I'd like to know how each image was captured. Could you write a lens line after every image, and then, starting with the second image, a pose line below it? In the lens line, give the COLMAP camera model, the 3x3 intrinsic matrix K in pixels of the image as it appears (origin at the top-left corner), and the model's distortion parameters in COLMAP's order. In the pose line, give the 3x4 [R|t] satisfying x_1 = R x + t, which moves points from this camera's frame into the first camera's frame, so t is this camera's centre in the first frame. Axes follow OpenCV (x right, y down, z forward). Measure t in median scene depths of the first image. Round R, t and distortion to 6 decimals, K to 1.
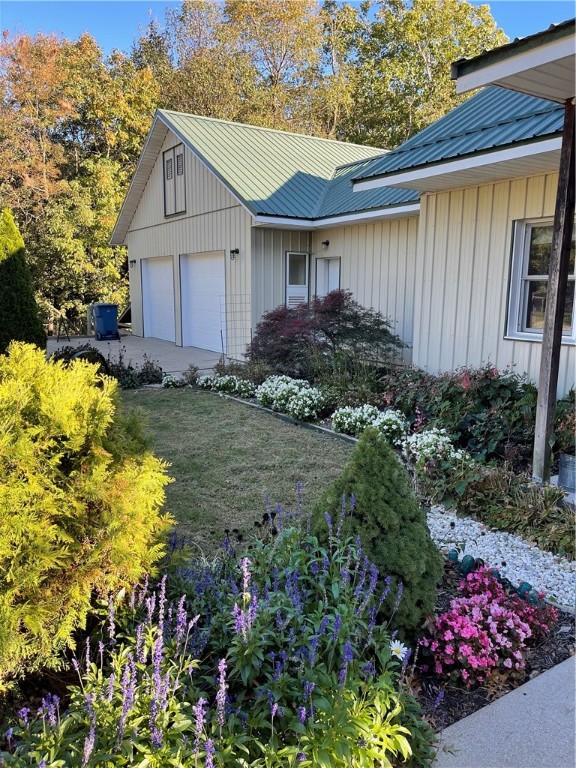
lens RADIAL K [[560.4, 0, 295.2], [0, 560.4, 387.8], [0, 0, 1]] dist [0.031807, -0.033118]
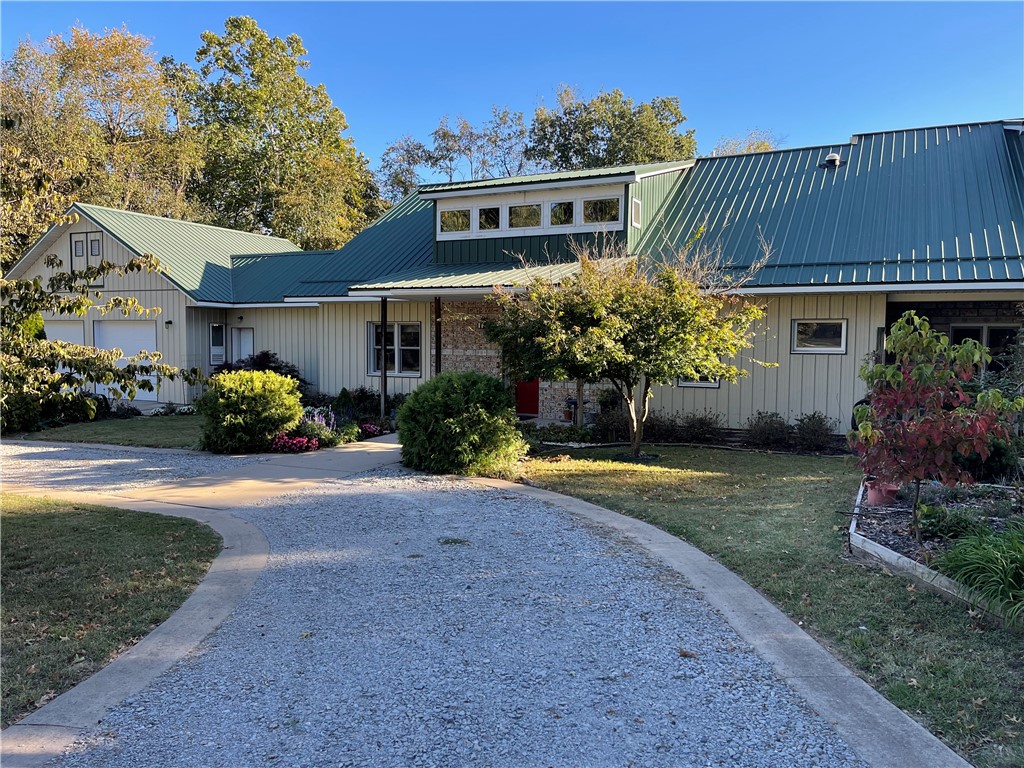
lens RADIAL K [[747.3, 0, 516.9], [0, 747.3, 383.7], [0, 0, 1]] dist [0.031807, -0.033118]
pose [[0.845276, -0.030556, 0.533455, -0.357891], [0.090948, 0.992023, -0.087288, 0.131540], [-0.526533, 0.122299, 0.841312, -0.908407]]
